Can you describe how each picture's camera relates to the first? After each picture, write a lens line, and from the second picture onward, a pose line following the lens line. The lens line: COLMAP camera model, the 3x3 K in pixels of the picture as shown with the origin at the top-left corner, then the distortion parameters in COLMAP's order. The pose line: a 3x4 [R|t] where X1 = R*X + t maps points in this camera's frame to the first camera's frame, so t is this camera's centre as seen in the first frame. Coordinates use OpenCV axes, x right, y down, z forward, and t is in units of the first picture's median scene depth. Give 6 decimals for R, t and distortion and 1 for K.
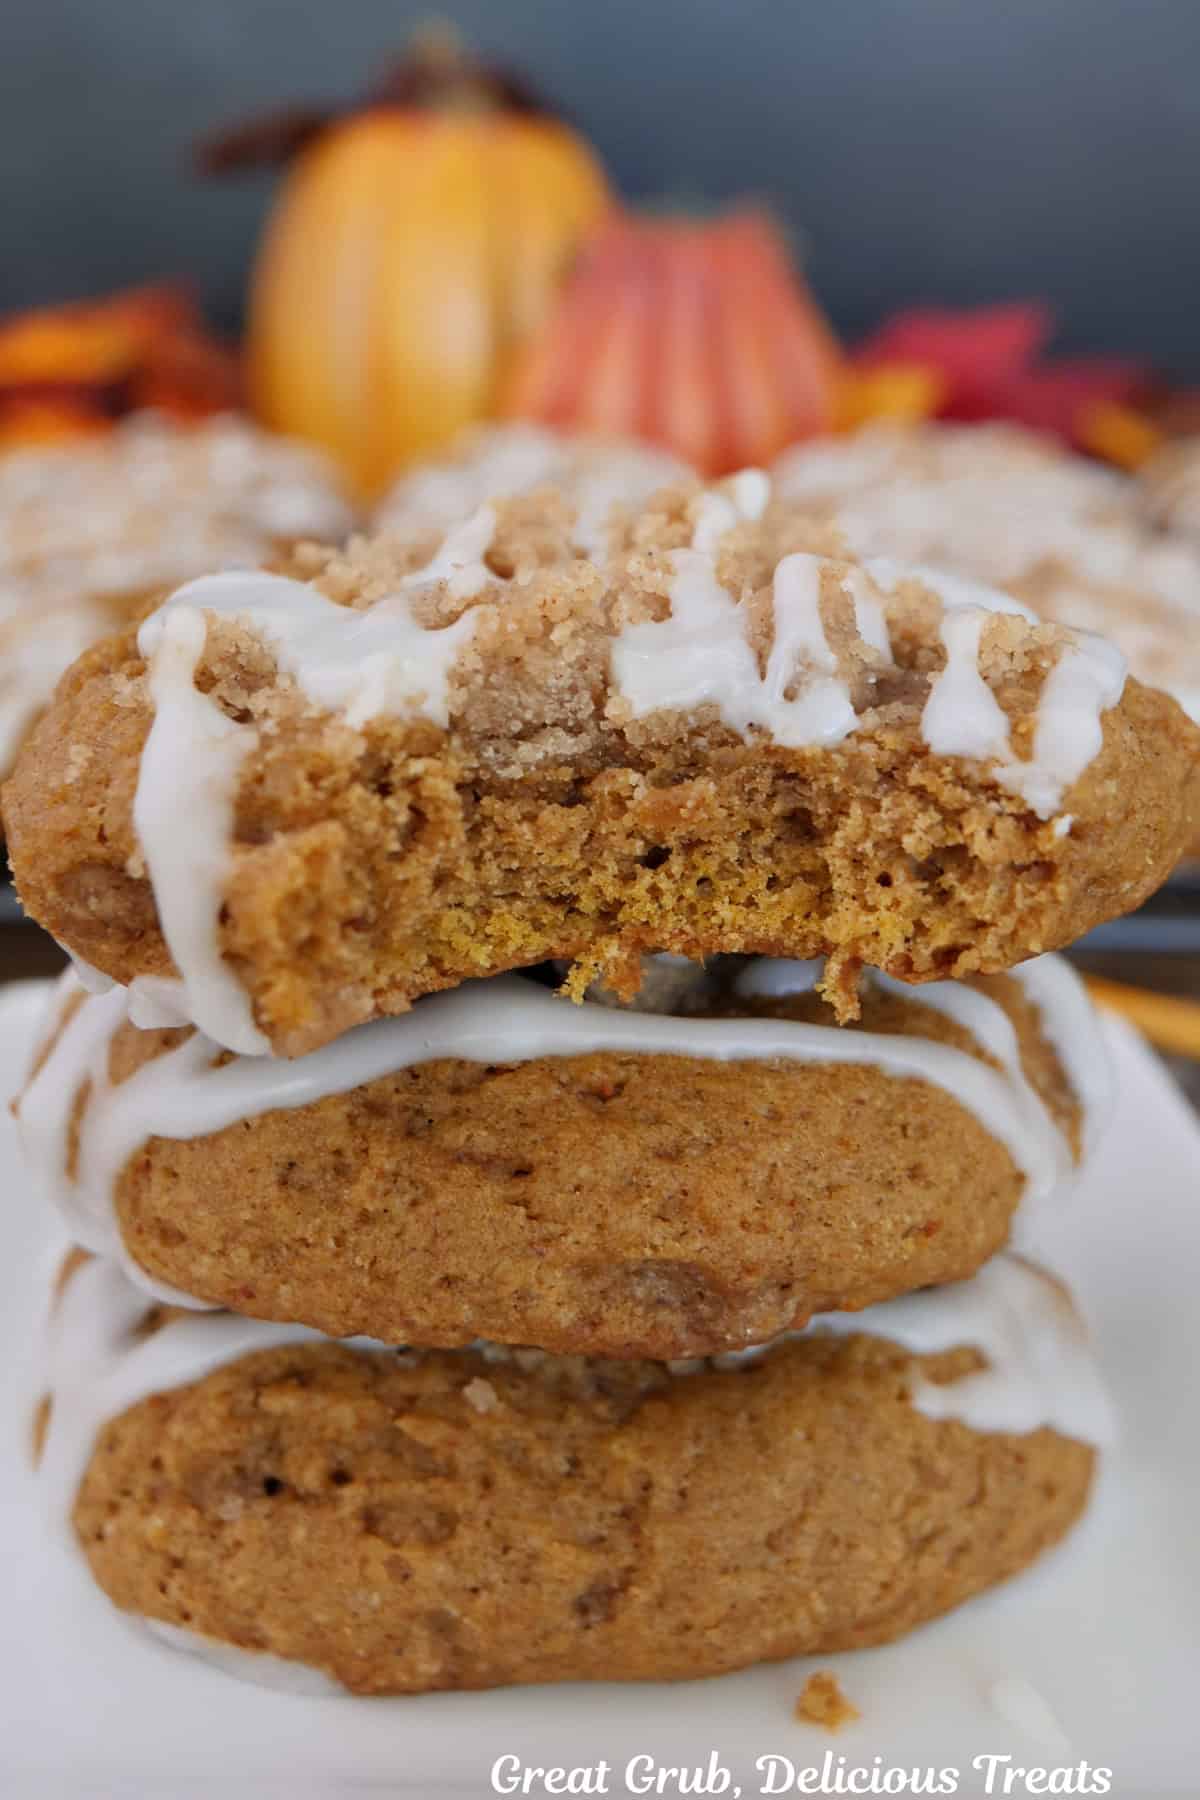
lens RADIAL K [[1864.9, 0, 600.0], [0, 1864.9, 900.0], [0, 0, 1]] dist [-0.001059, 0.088583]
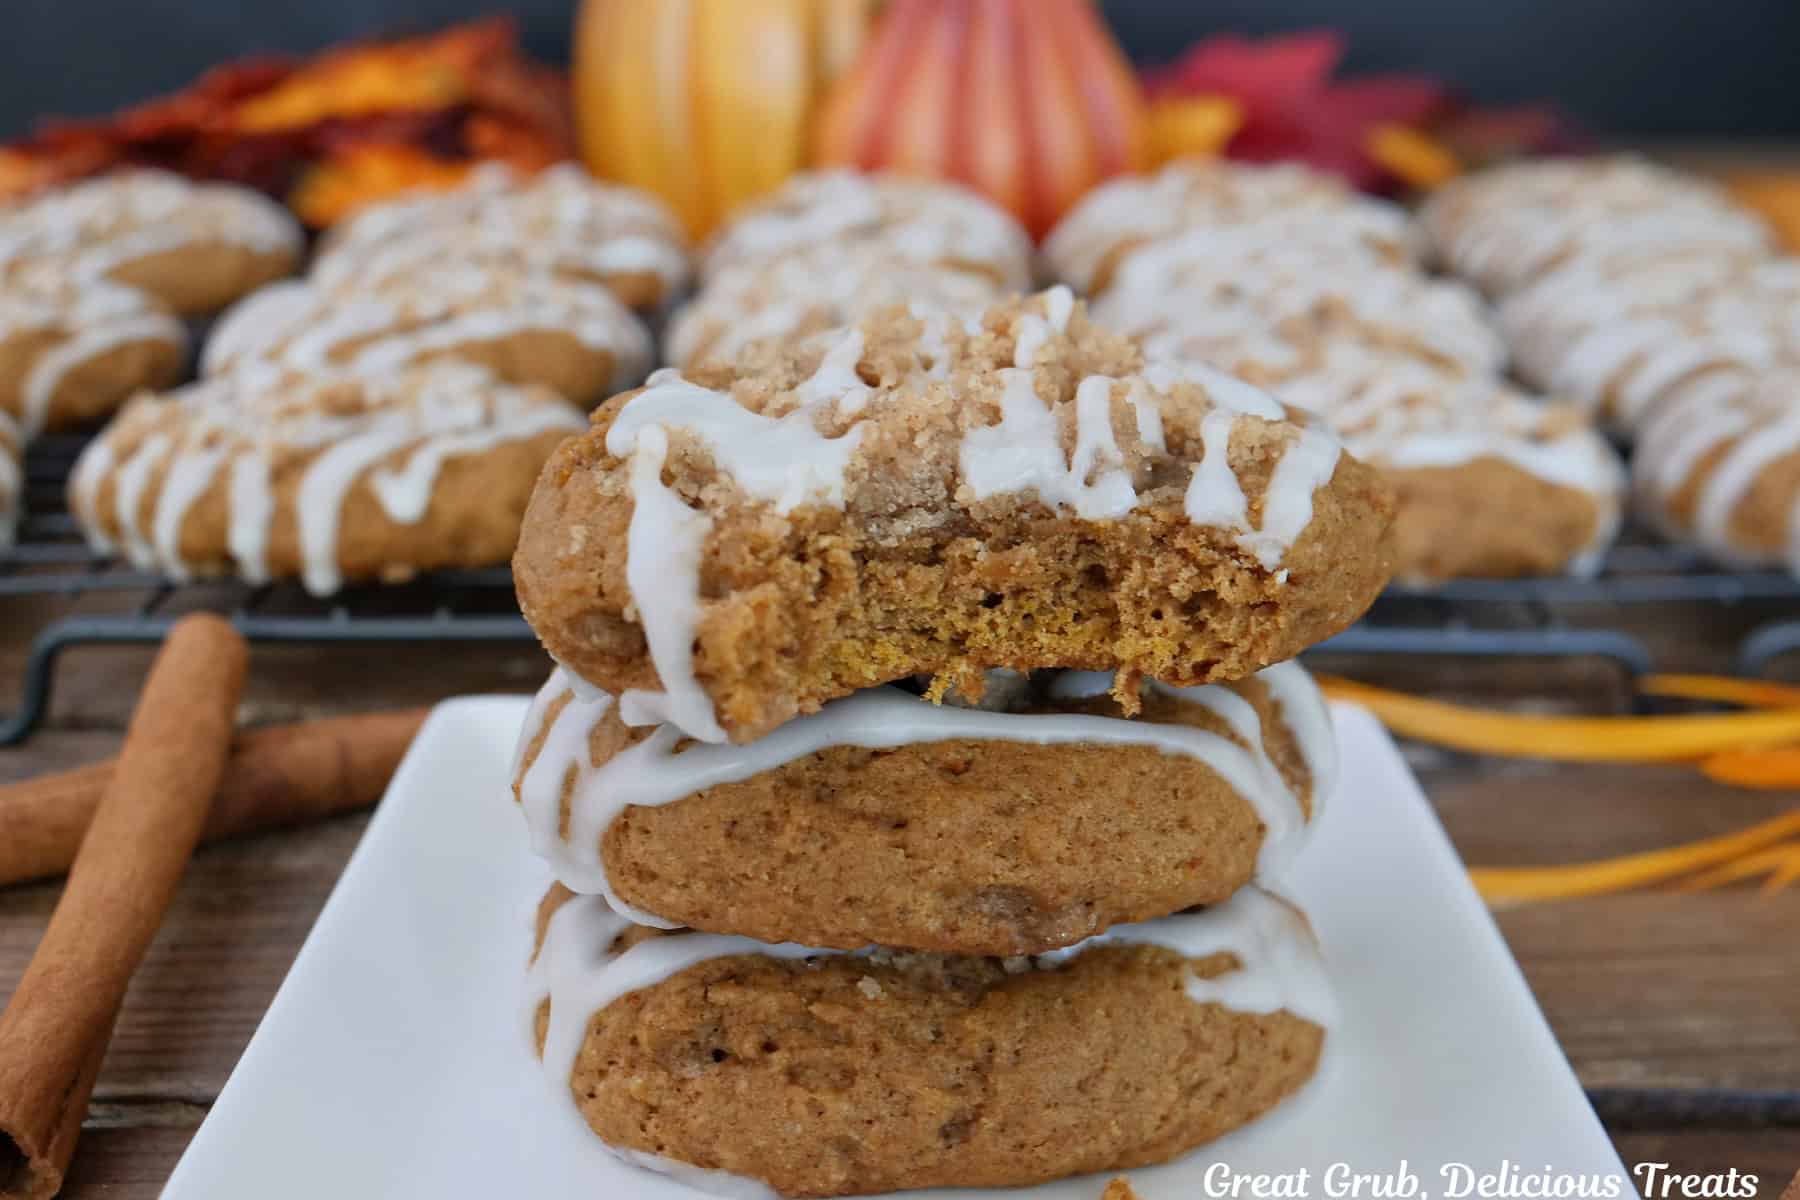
lens RADIAL K [[1783.4, 0, 821.0], [0, 1783.4, 701.5], [0, 0, 1]] dist [0.083554, 0.004547]
pose [[0.998569, -0.013668, -0.051705, -0.030224], [0.016390, 0.998481, 0.052599, -0.019285], [0.050908, -0.053372, 0.997276, -0.341755]]
